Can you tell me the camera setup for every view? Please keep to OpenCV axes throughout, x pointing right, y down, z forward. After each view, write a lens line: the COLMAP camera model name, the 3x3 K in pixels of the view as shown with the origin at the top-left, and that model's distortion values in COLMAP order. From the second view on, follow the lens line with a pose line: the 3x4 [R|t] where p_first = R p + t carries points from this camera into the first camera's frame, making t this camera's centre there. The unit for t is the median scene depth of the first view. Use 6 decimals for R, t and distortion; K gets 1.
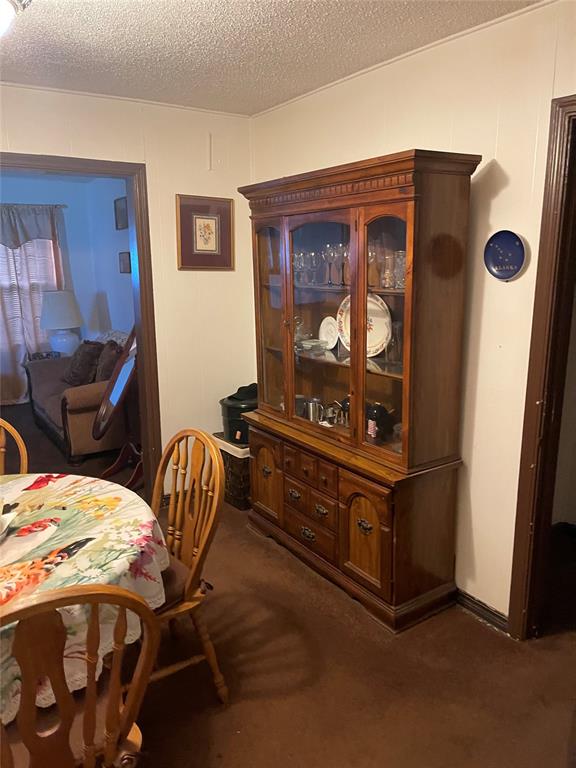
lens RADIAL K [[579.2, 0, 288.0], [0, 579.2, 384.0], [0, 0, 1]] dist [0.054929, -0.001487]
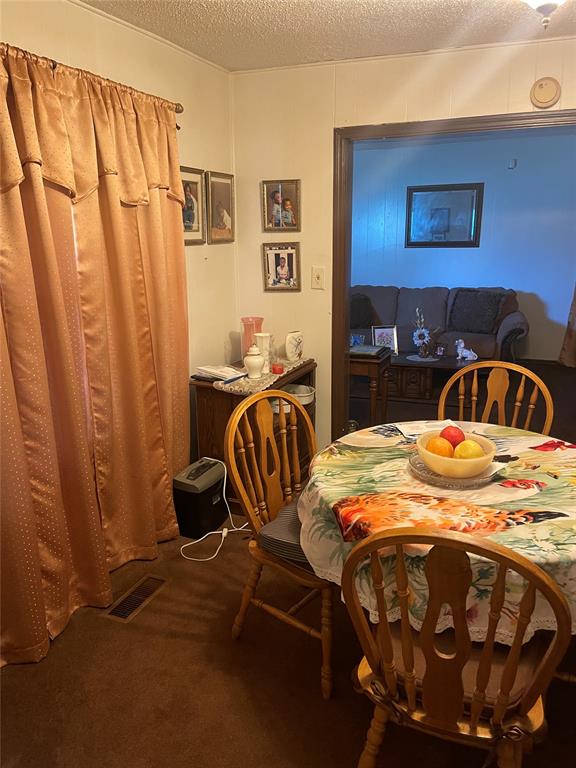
lens RADIAL K [[579.2, 0, 288.0], [0, 579.2, 384.0], [0, 0, 1]] dist [0.054929, -0.001487]
pose [[0.578101, 0.209292, -0.788667, 0.122170], [-0.158201, 0.976954, 0.143295, -0.011864], [0.800482, 0.041929, 0.597889, 0.054944]]
